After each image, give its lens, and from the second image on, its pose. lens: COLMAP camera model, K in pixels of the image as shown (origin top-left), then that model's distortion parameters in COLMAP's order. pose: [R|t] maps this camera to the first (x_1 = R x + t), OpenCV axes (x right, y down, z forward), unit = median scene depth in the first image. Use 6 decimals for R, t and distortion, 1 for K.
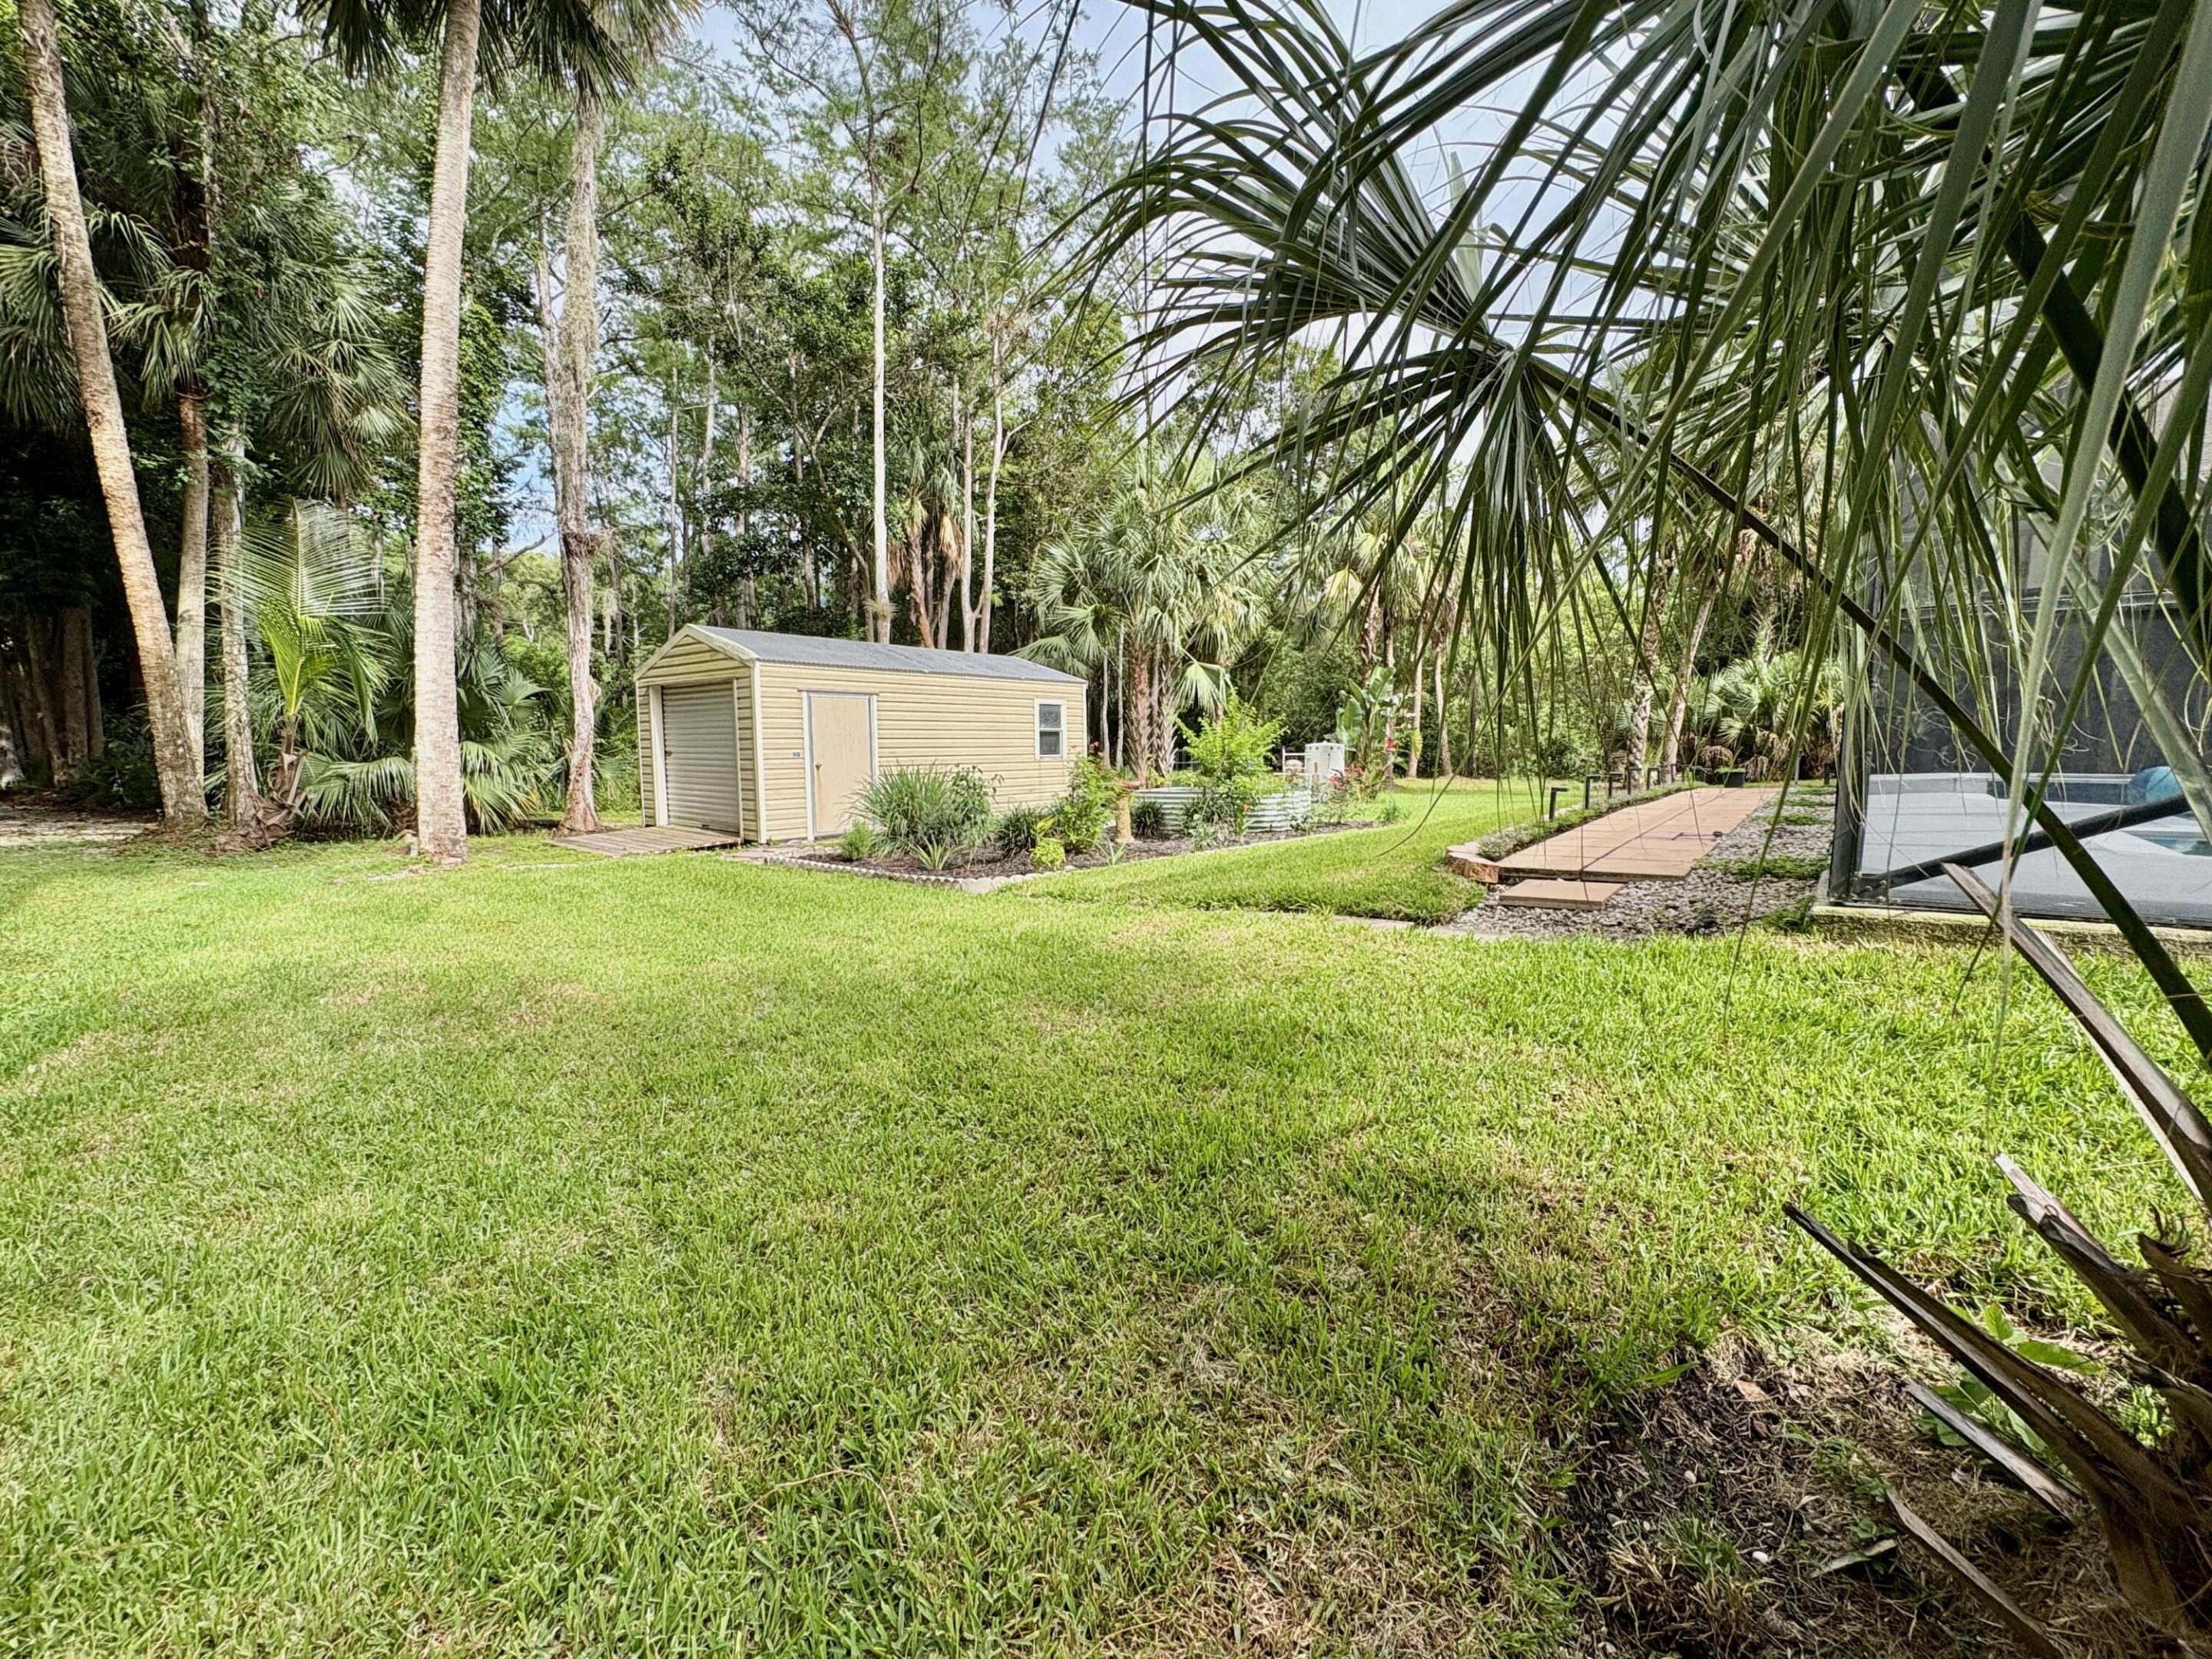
lens RADIAL K [[882.6, 0, 1112.3], [0, 882.6, 805.1], [0, 0, 1]] dist [0.000588, 0.000219]
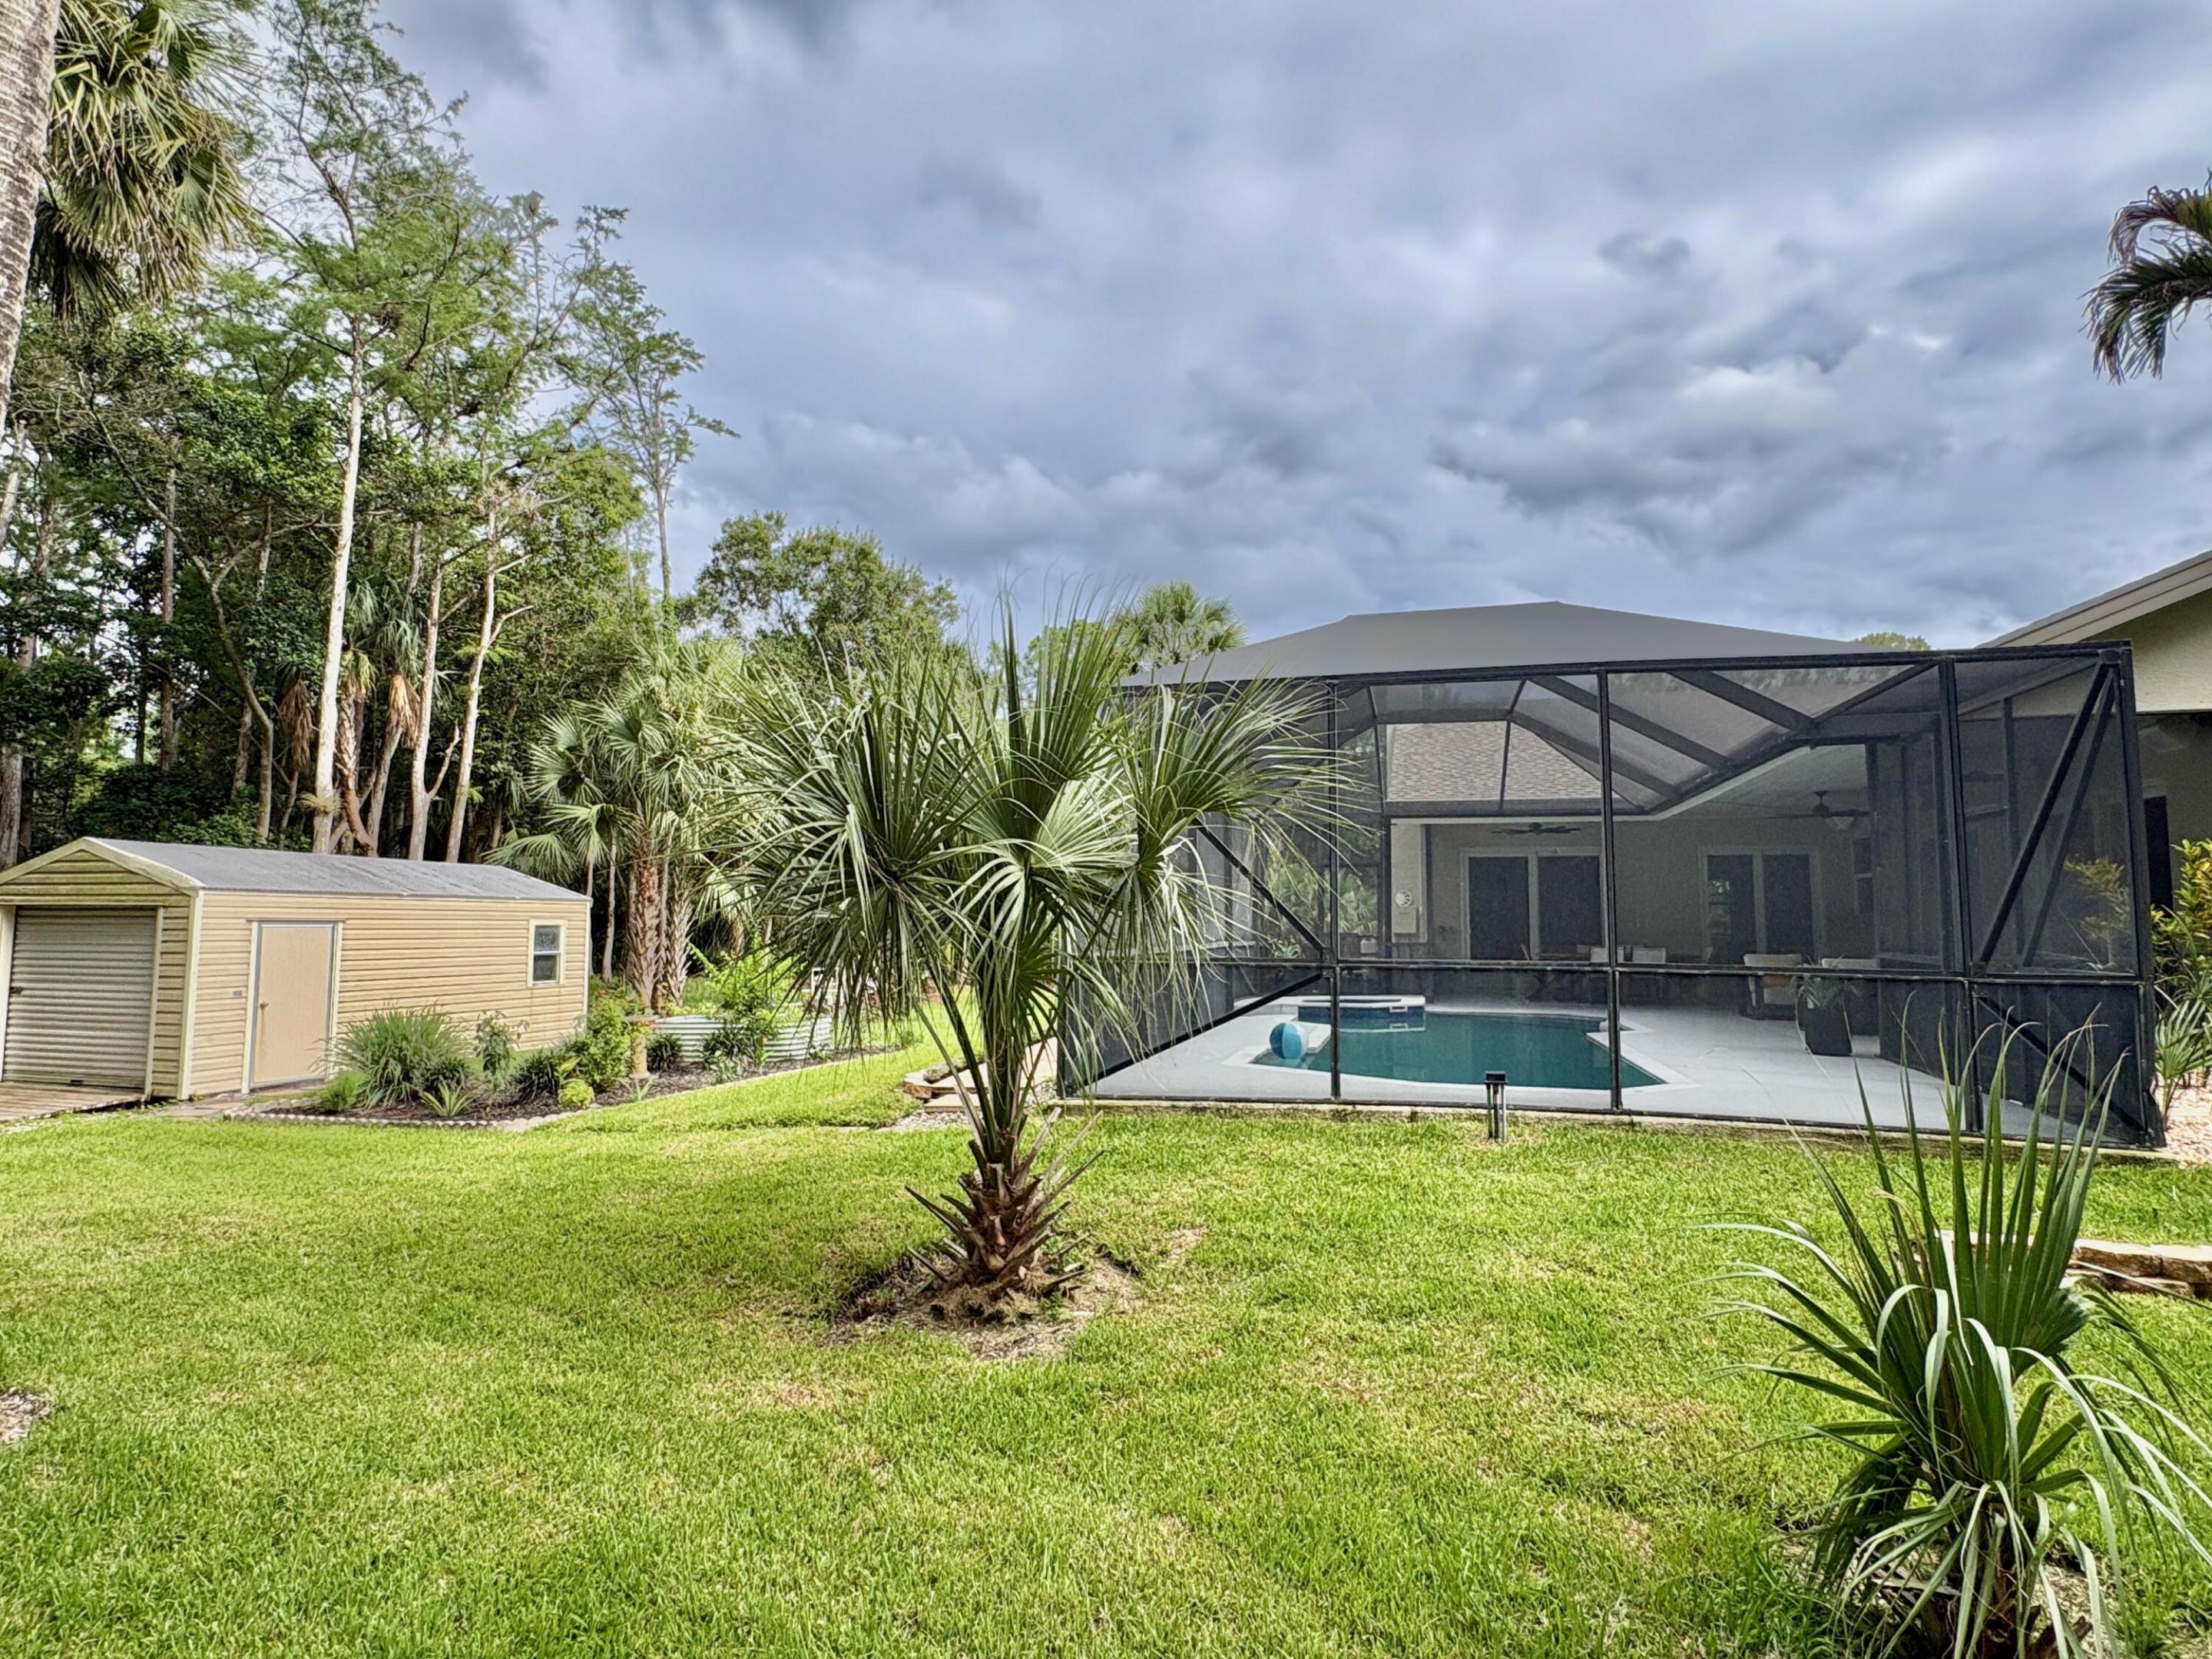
lens RADIAL K [[1152.6, 0, 1106.0], [0, 1152.6, 829.5], [0, 0, 1]] dist [0.001391, 0.000309]
pose [[0.910755, 0.039714, 0.411034, -0.047672], [0.024034, 0.988580, -0.148769, -0.025854], [-0.412248, 0.145371, 0.899399, -0.386518]]
